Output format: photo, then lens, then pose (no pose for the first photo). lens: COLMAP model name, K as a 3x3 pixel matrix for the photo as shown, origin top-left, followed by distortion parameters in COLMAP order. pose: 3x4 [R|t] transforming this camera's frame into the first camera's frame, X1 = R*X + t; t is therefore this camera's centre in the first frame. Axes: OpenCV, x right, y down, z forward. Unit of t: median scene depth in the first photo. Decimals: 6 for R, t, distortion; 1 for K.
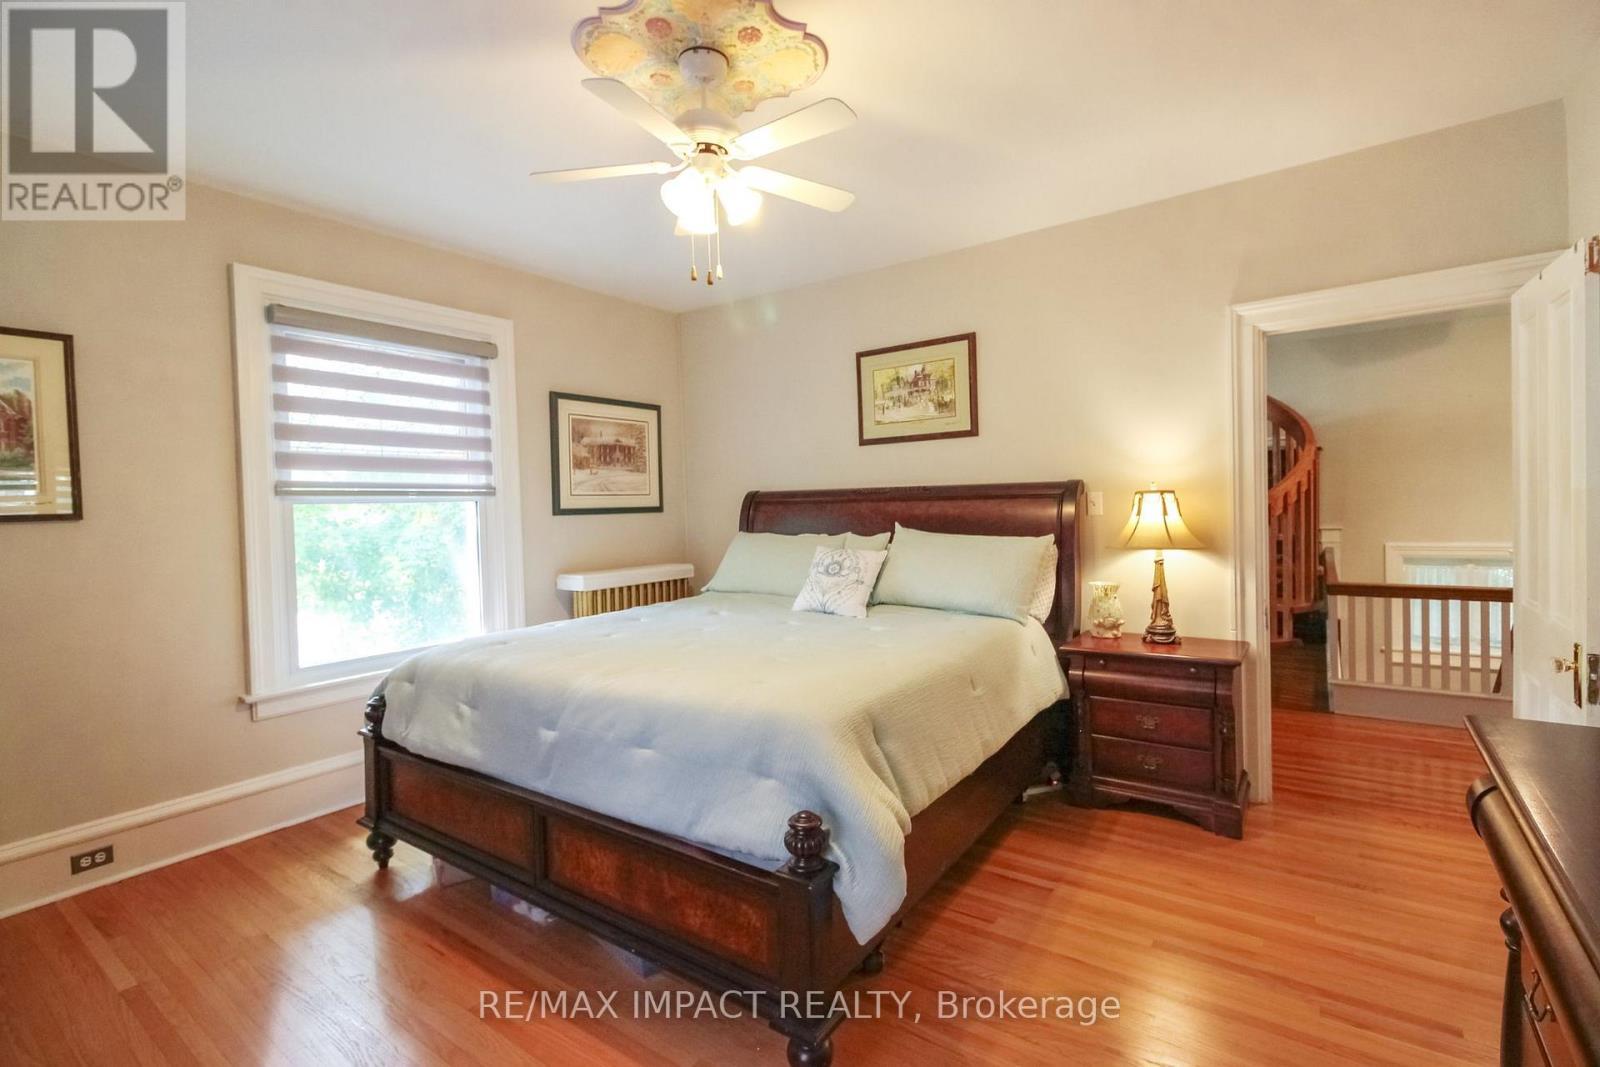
lens RADIAL K [[742.3, 0, 814.7], [0, 742.3, 523.9], [0, 0, 1]] dist [0.002828, -0.000467]
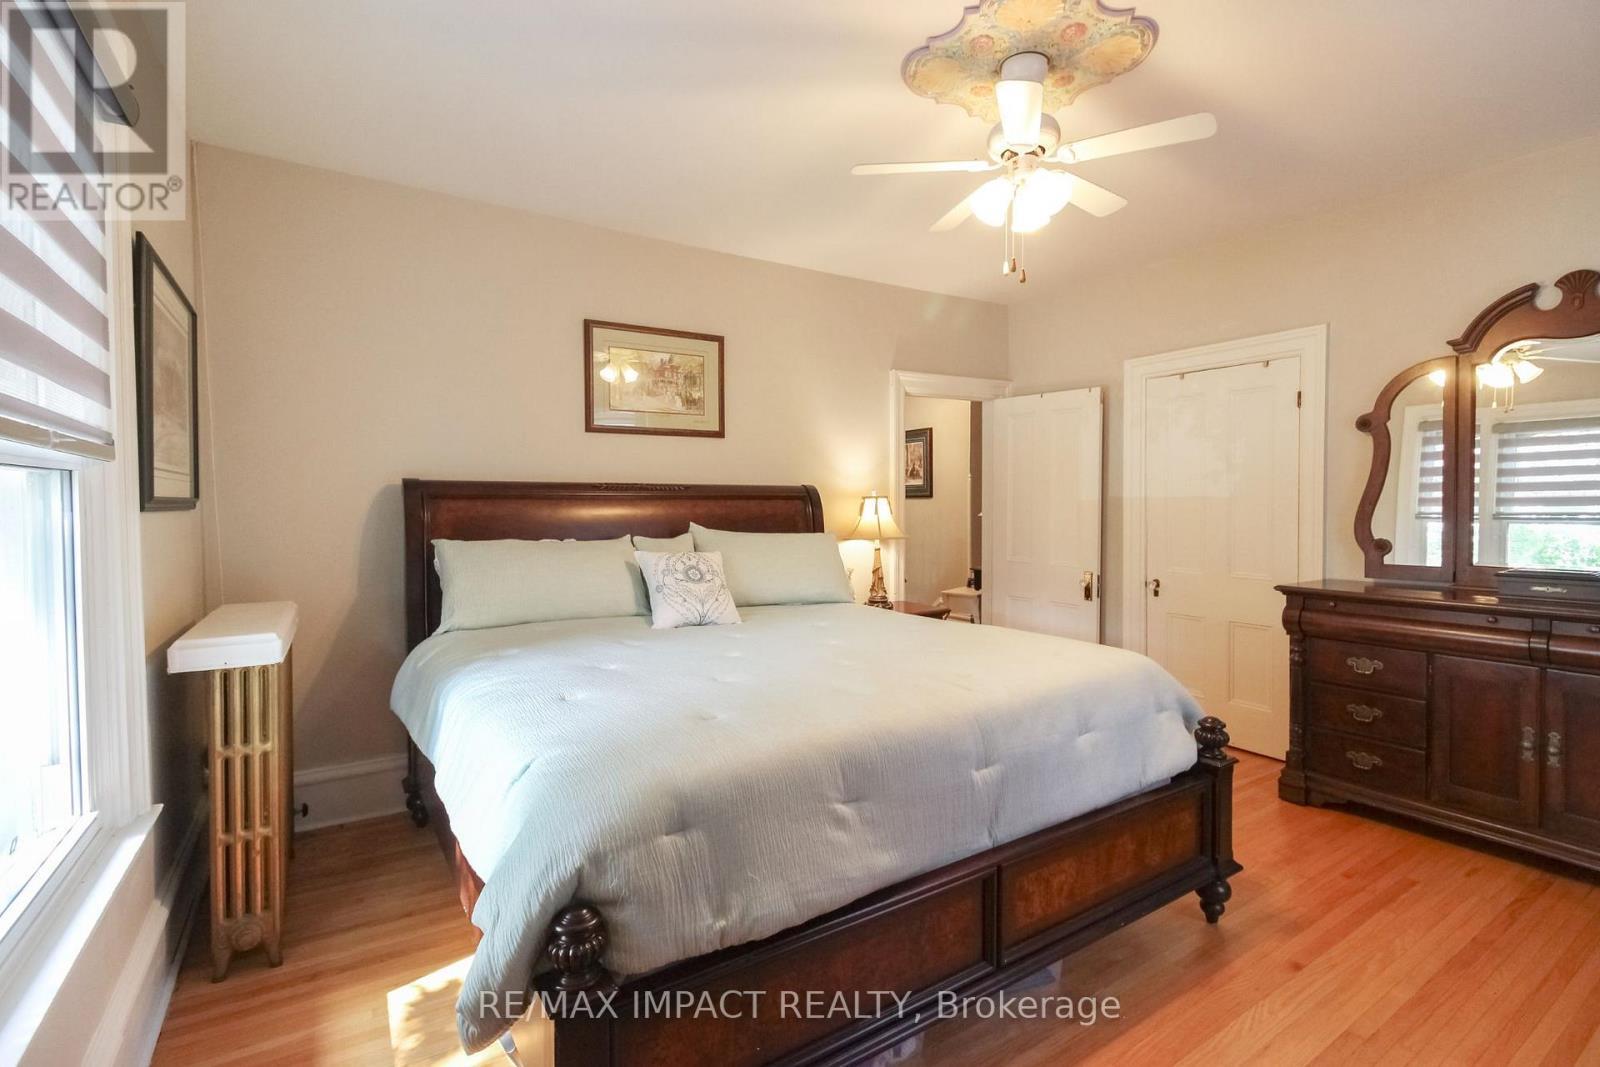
lens RADIAL K [[742.3, 0, 814.8], [0, 742.3, 525.5], [0, 0, 1]] dist [0.002828, -0.000467]
pose [[0.366927, -0.006780, 0.930225, -0.693308], [0.018034, 0.999837, 0.000173, 0.004715], [-0.930075, 0.016712, 0.366990, 0.511366]]
